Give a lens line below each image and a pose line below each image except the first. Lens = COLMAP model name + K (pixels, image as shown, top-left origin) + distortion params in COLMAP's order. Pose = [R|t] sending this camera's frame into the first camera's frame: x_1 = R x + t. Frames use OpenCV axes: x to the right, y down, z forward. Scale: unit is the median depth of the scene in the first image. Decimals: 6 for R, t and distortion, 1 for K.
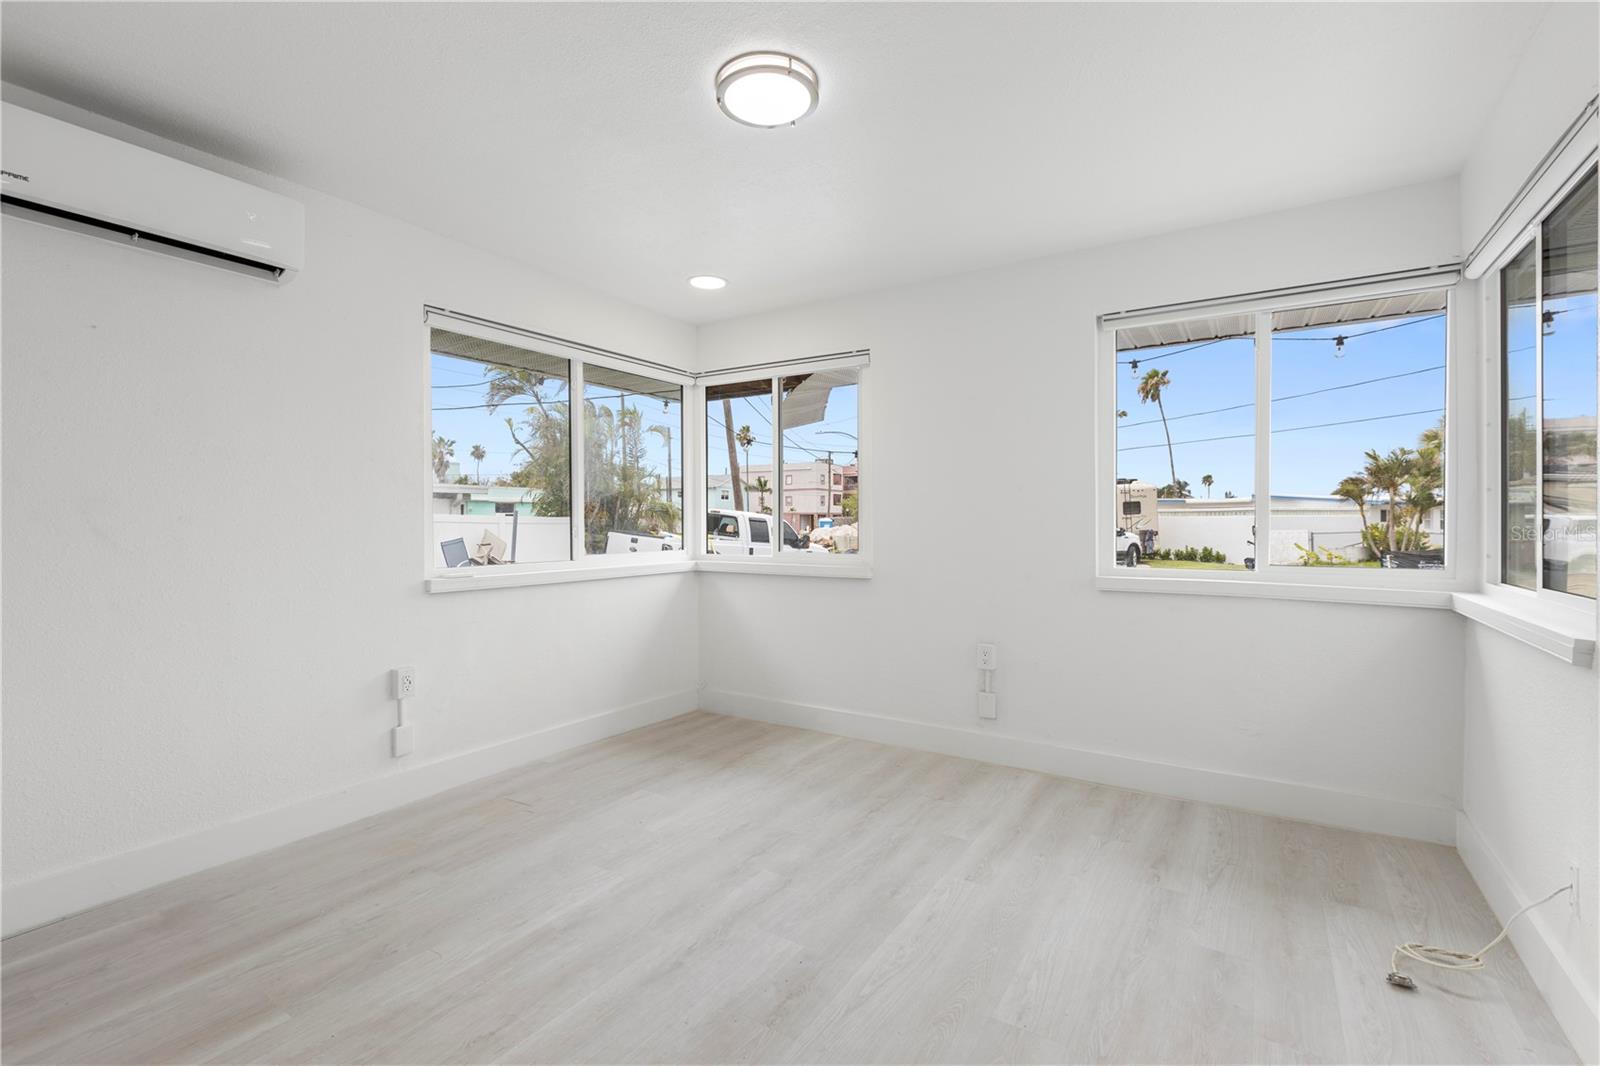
lens RADIAL K [[721.0, 0, 800.1], [0, 721.0, 521.7], [0, 0, 1]] dist [0.022964, 0.000136]
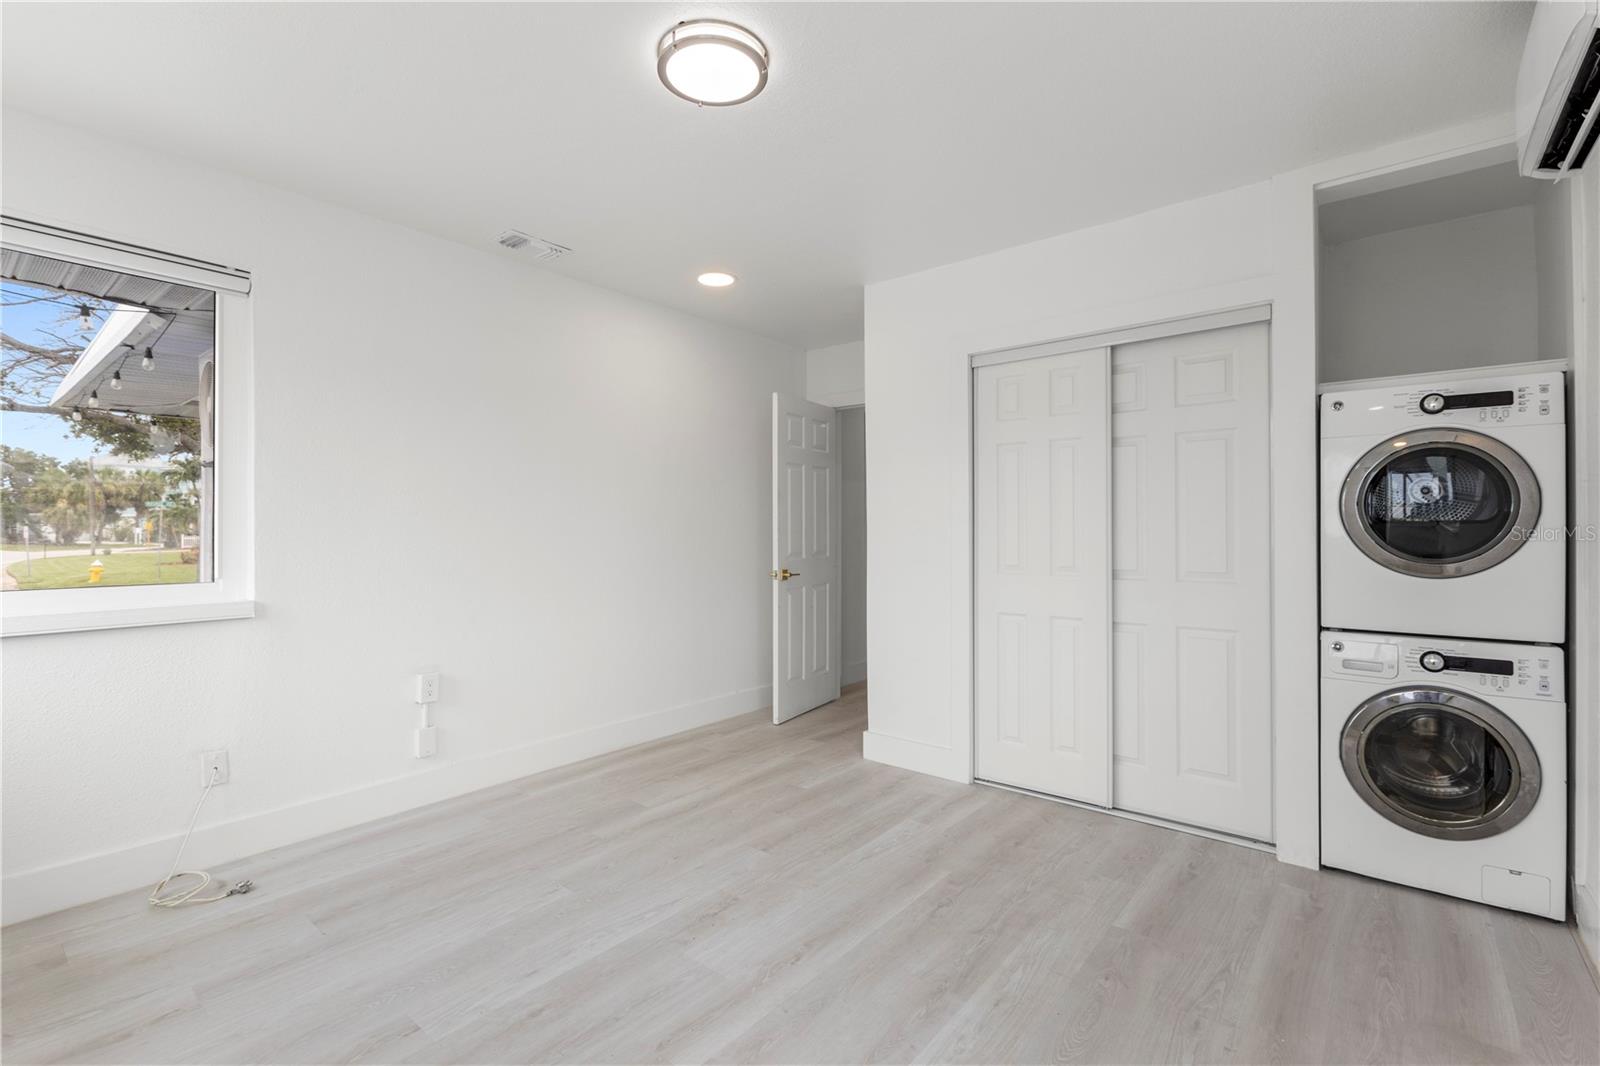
lens RADIAL K [[721.0, 0, 798.5], [0, 721.0, 531.0], [0, 0, 1]] dist [0.022964, 0.000136]
pose [[-0.993625, 0.003309, 0.112686, -0.154075], [0.002704, 0.999981, -0.005520, 0.007148], [-0.112702, -0.005180, -0.993615, 1.151532]]
